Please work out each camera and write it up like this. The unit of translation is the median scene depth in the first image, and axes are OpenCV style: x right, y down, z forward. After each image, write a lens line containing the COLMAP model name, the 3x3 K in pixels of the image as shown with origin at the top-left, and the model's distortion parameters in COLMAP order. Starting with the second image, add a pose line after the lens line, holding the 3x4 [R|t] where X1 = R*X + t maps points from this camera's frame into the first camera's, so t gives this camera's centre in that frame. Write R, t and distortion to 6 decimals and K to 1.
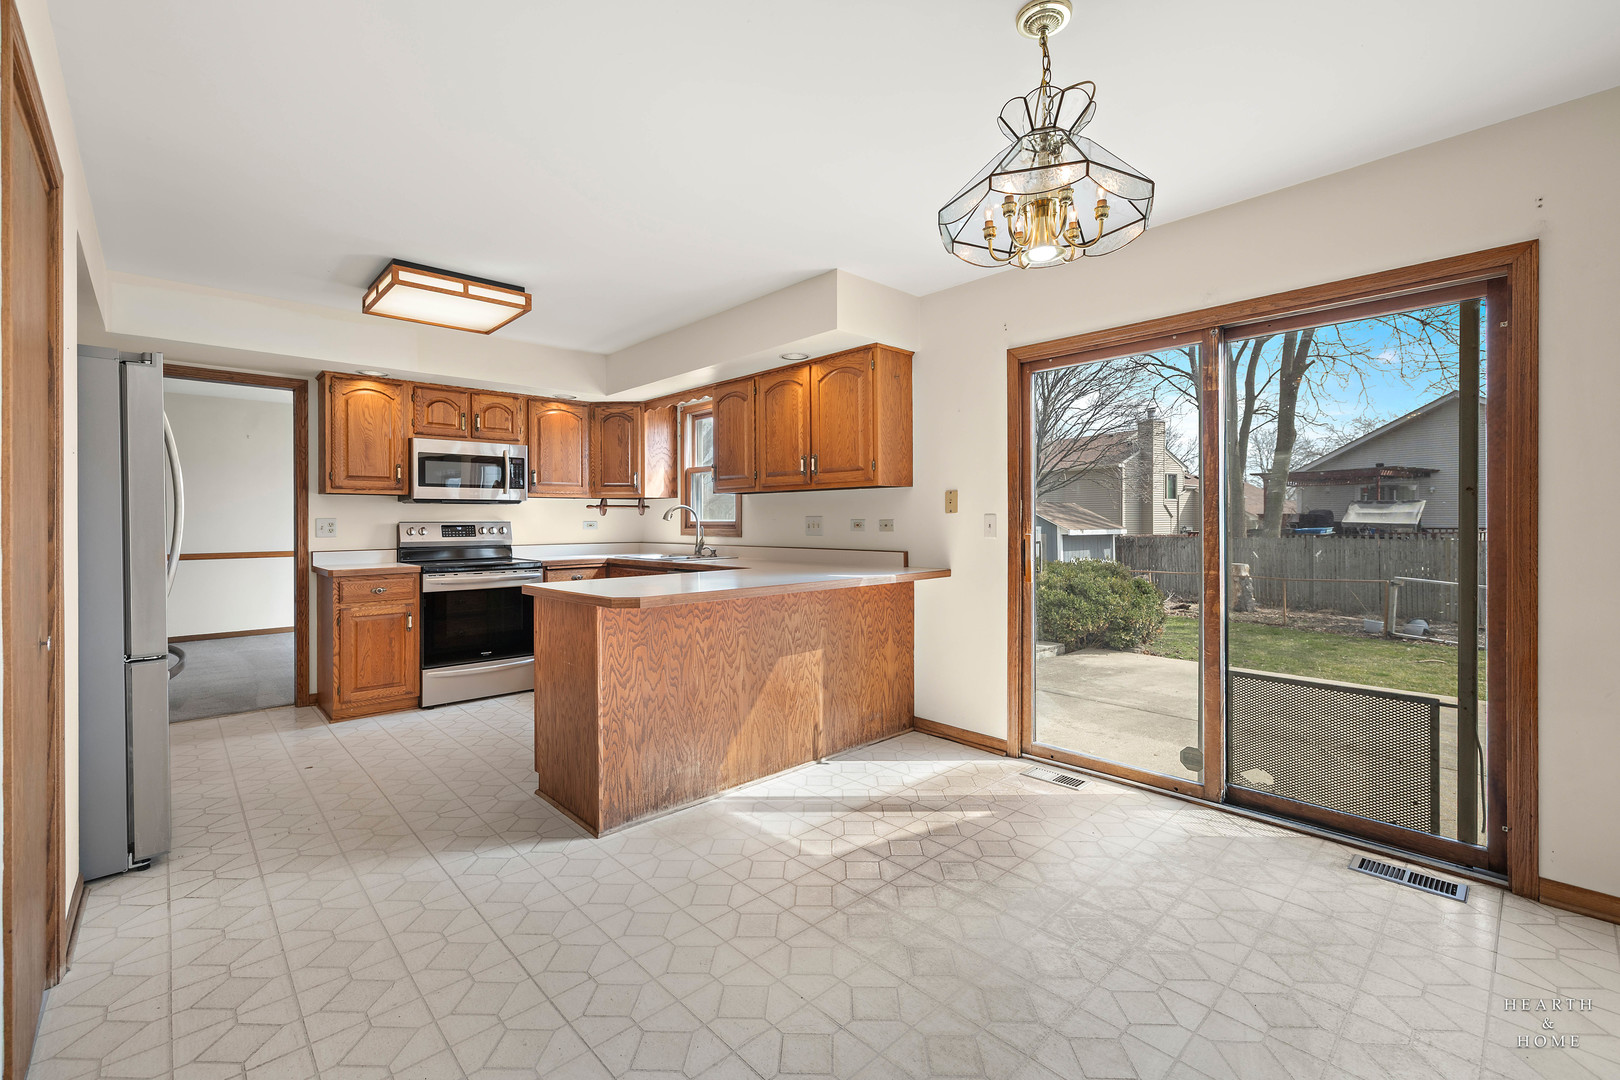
lens RADIAL K [[692.7, 0, 807.0], [0, 692.7, 522.8], [0, 0, 1]] dist [0.000395, 0.000144]
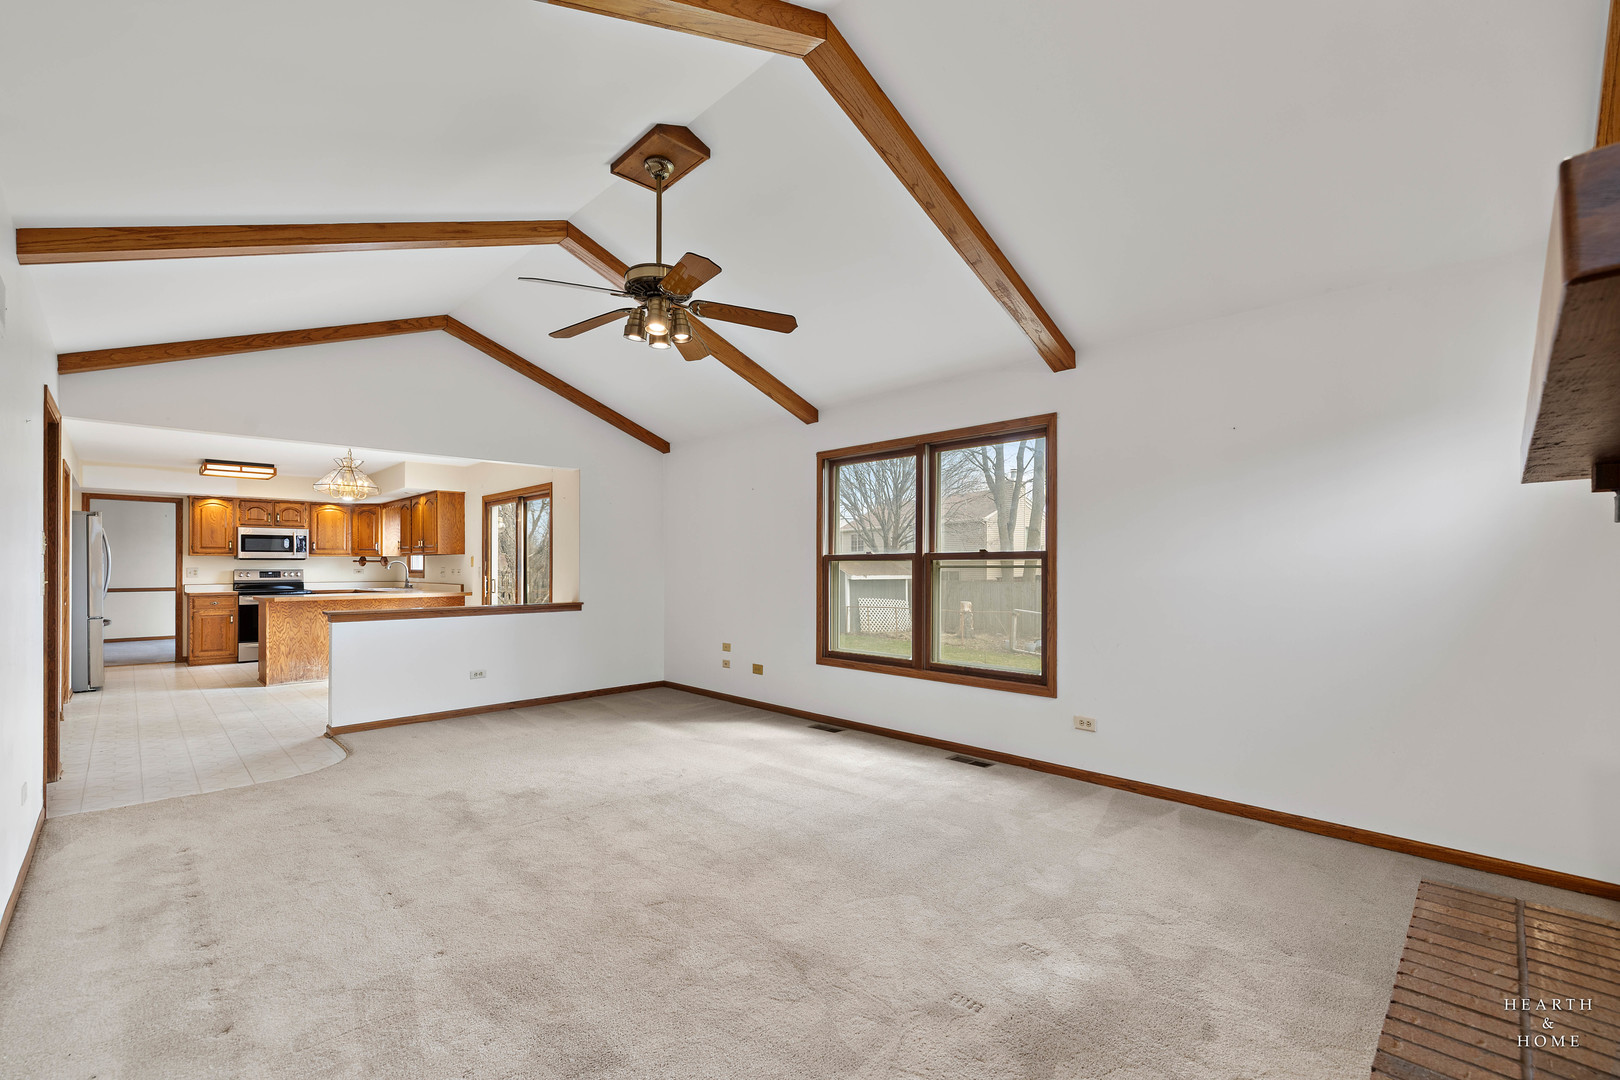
lens RADIAL K [[711.5, 0, 826.5], [0, 711.5, 563.3], [0, 0, 1]] dist [0.001890, -0.000314]
pose [[0.999580, 0.003006, 0.028827, 1.080075], [-0.002791, 0.999968, -0.007495, -0.009594], [-0.028849, 0.007412, 0.999556, -1.108062]]
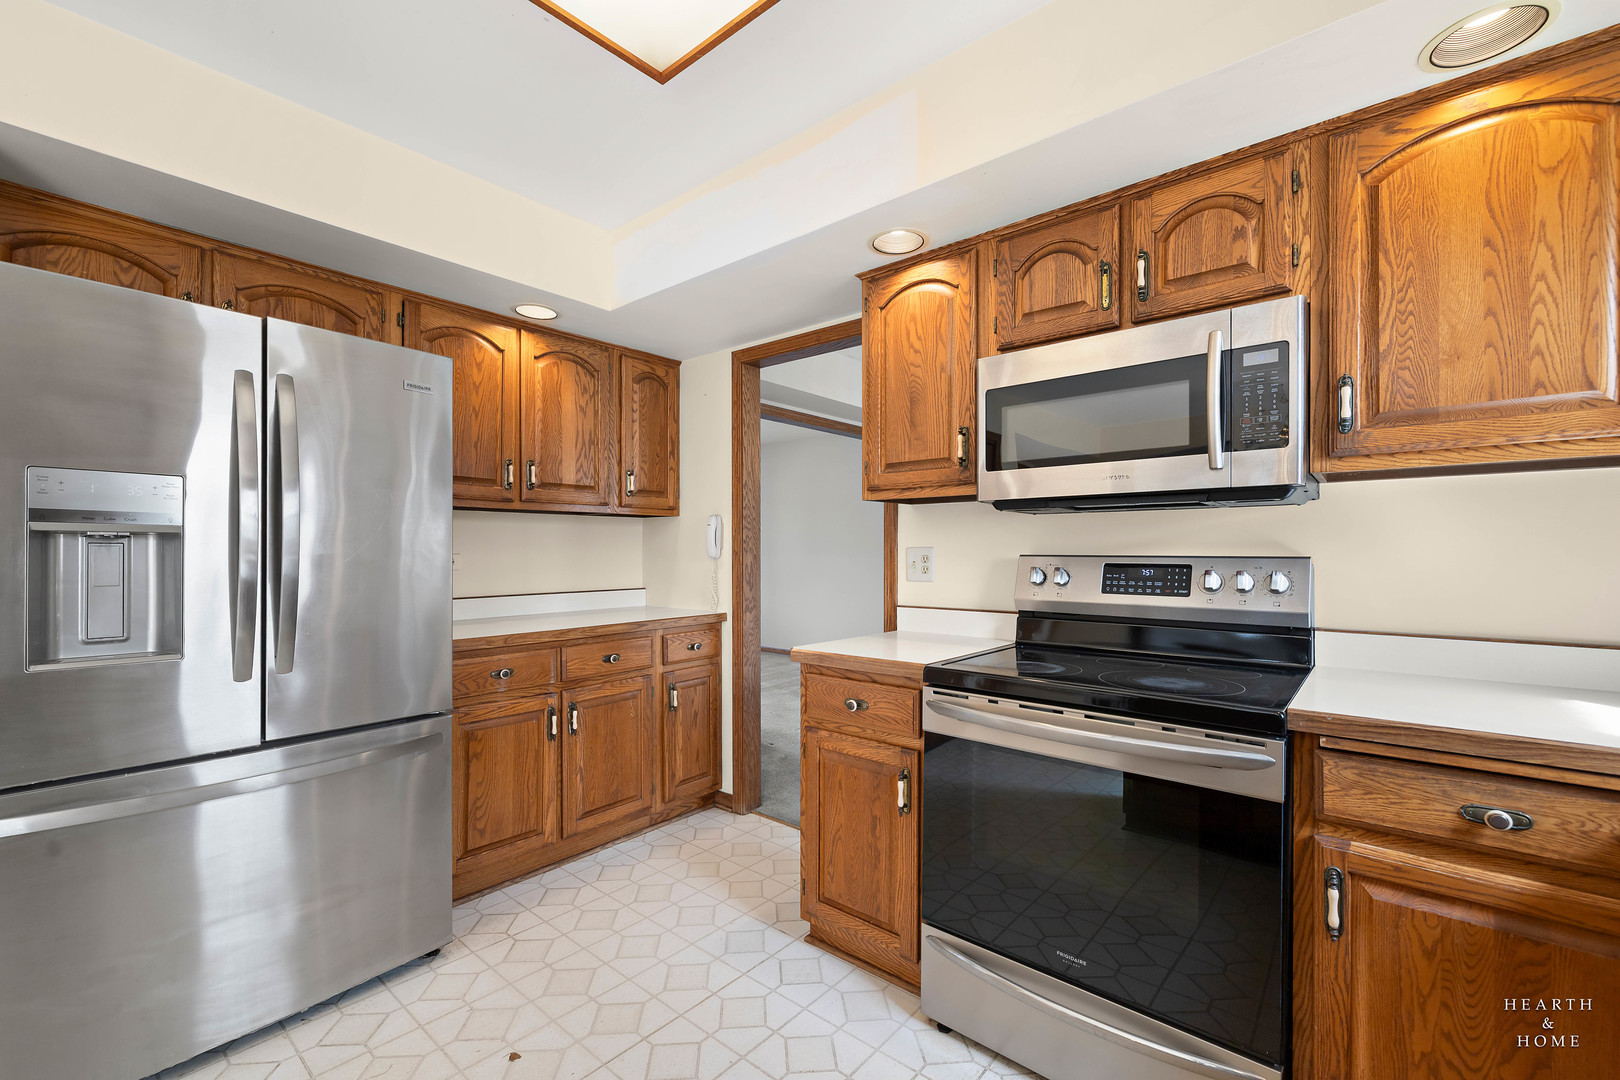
lens RADIAL K [[681.3, 0, 810.5], [0, 681.3, 552.2], [0, 0, 1]] dist [0.000977, 0.000155]
pose [[0.112176, 0.005255, -0.993674, -0.163982], [-0.002419, 0.999984, 0.005015, -0.005253], [0.993685, 0.001841, 0.112187, 0.874887]]
